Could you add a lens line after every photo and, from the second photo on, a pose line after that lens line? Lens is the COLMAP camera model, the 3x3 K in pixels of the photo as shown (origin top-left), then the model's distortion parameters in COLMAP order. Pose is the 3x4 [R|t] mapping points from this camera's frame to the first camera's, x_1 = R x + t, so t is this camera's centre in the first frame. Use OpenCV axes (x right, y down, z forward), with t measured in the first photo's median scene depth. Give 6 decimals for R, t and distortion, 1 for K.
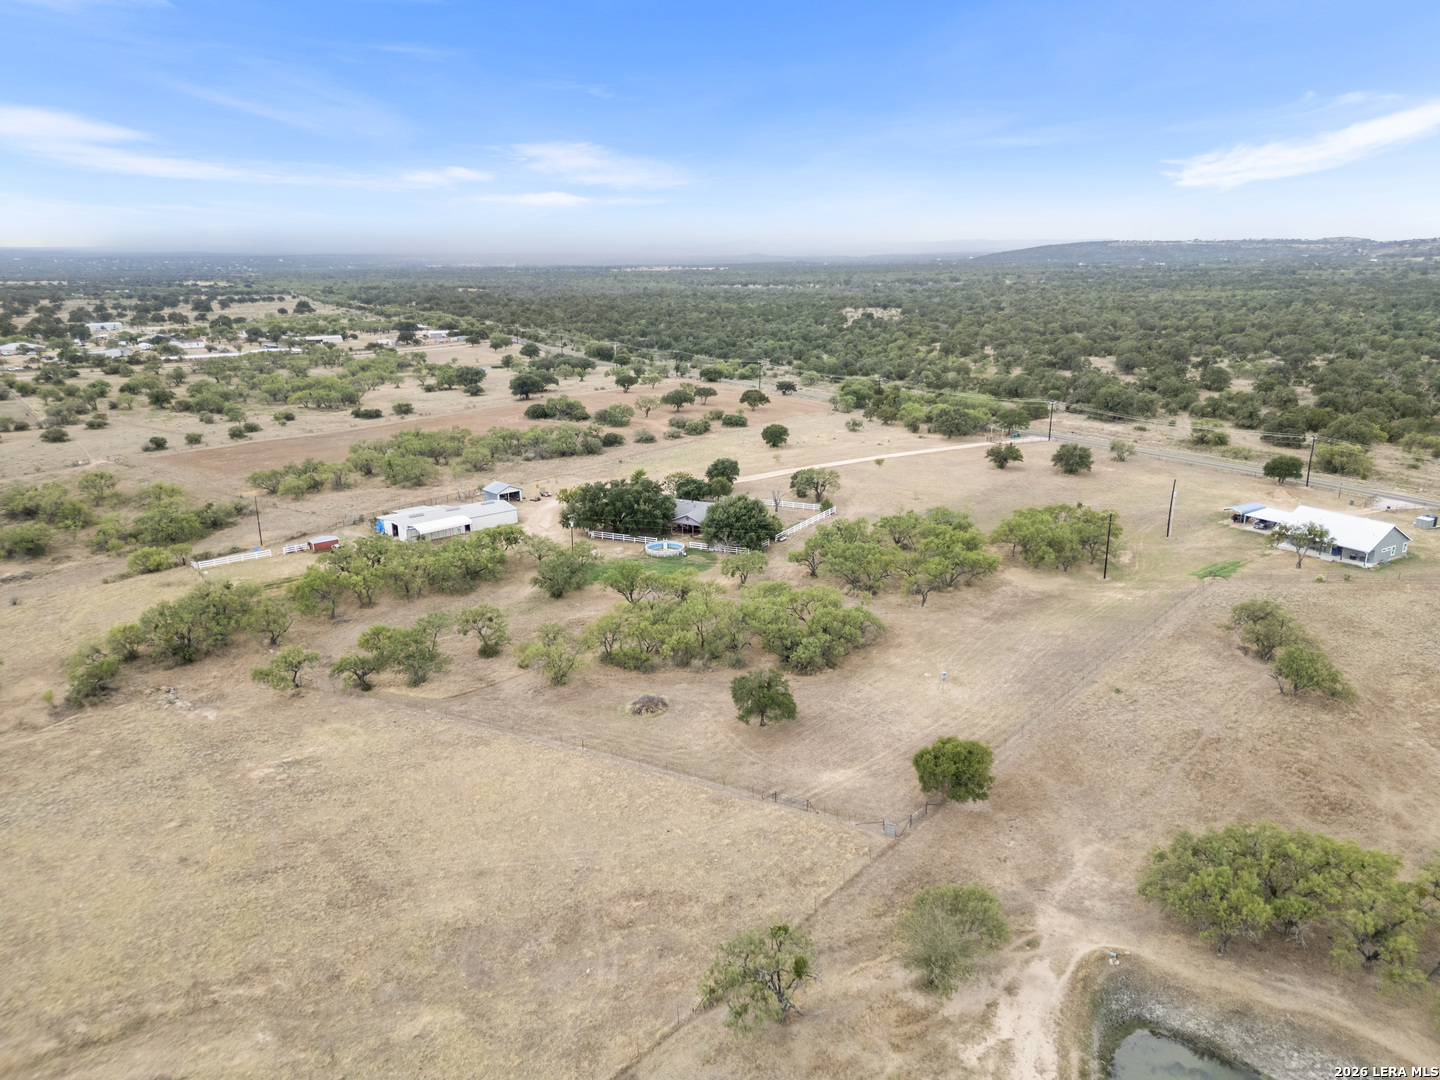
lens RADIAL K [[1006.9, 0, 716.9], [0, 1006.9, 542.4], [0, 0, 1]] dist [0.085257, -0.081652]
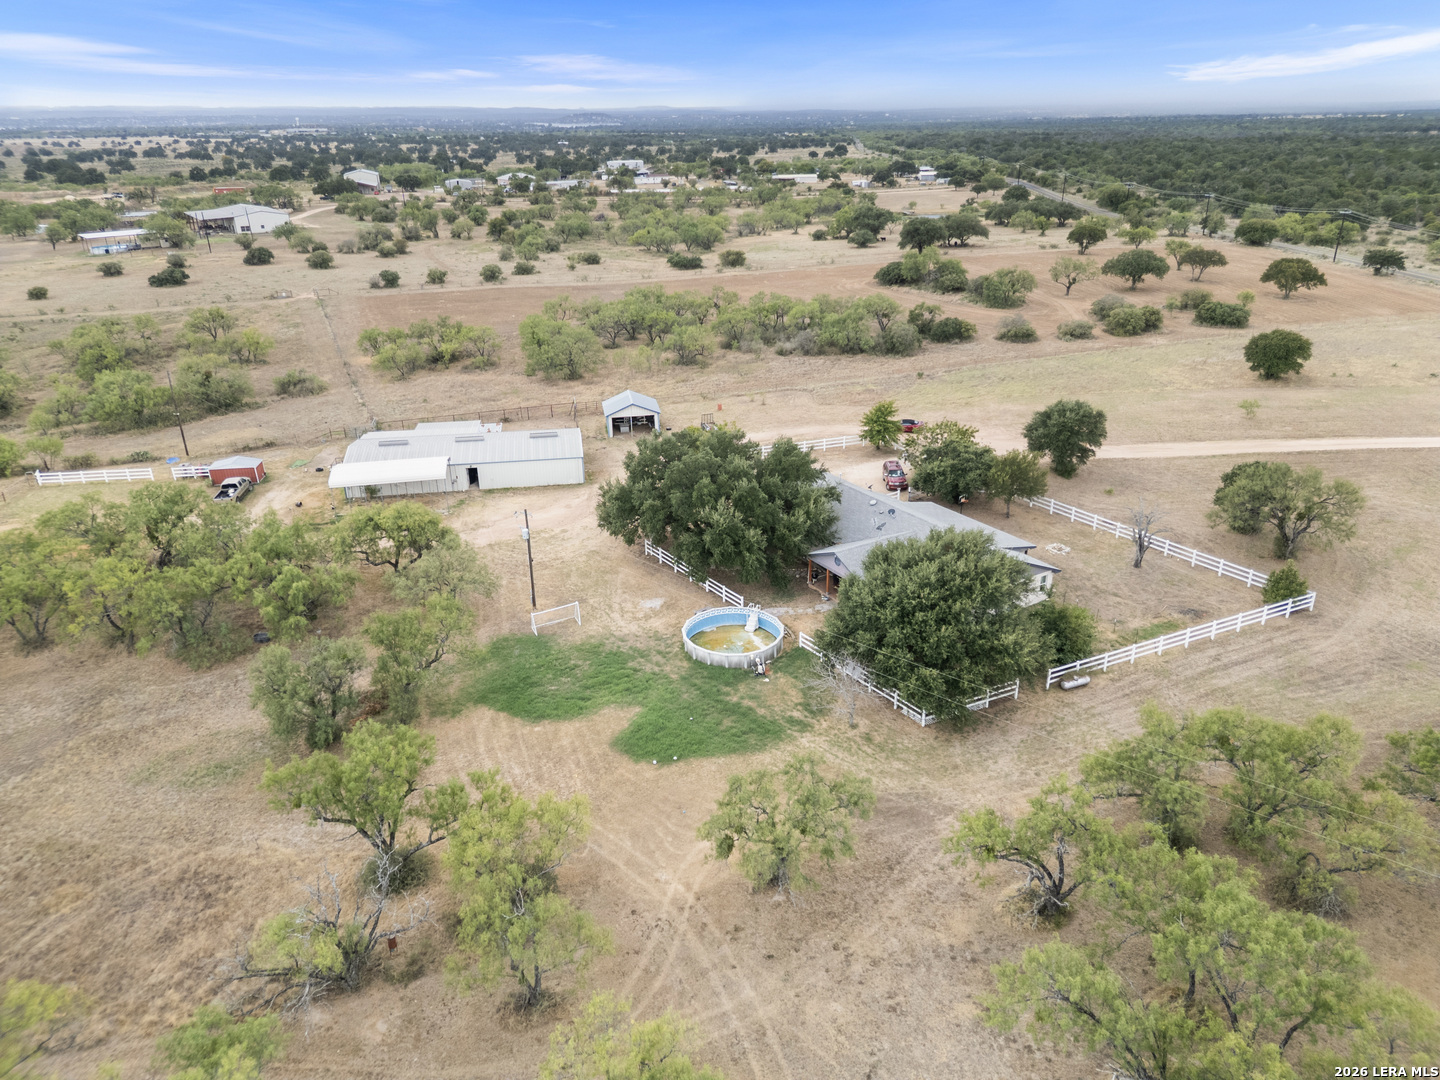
lens RADIAL K [[1006.9, 0, 716.9], [0, 1006.9, 542.4], [0, 0, 1]] dist [0.085257, -0.081652]
pose [[0.852733, 0.200375, -0.482386, 0.079575], [-0.138274, 0.977145, 0.161457, -0.058987], [0.503713, -0.070979, 0.860950, 0.433206]]
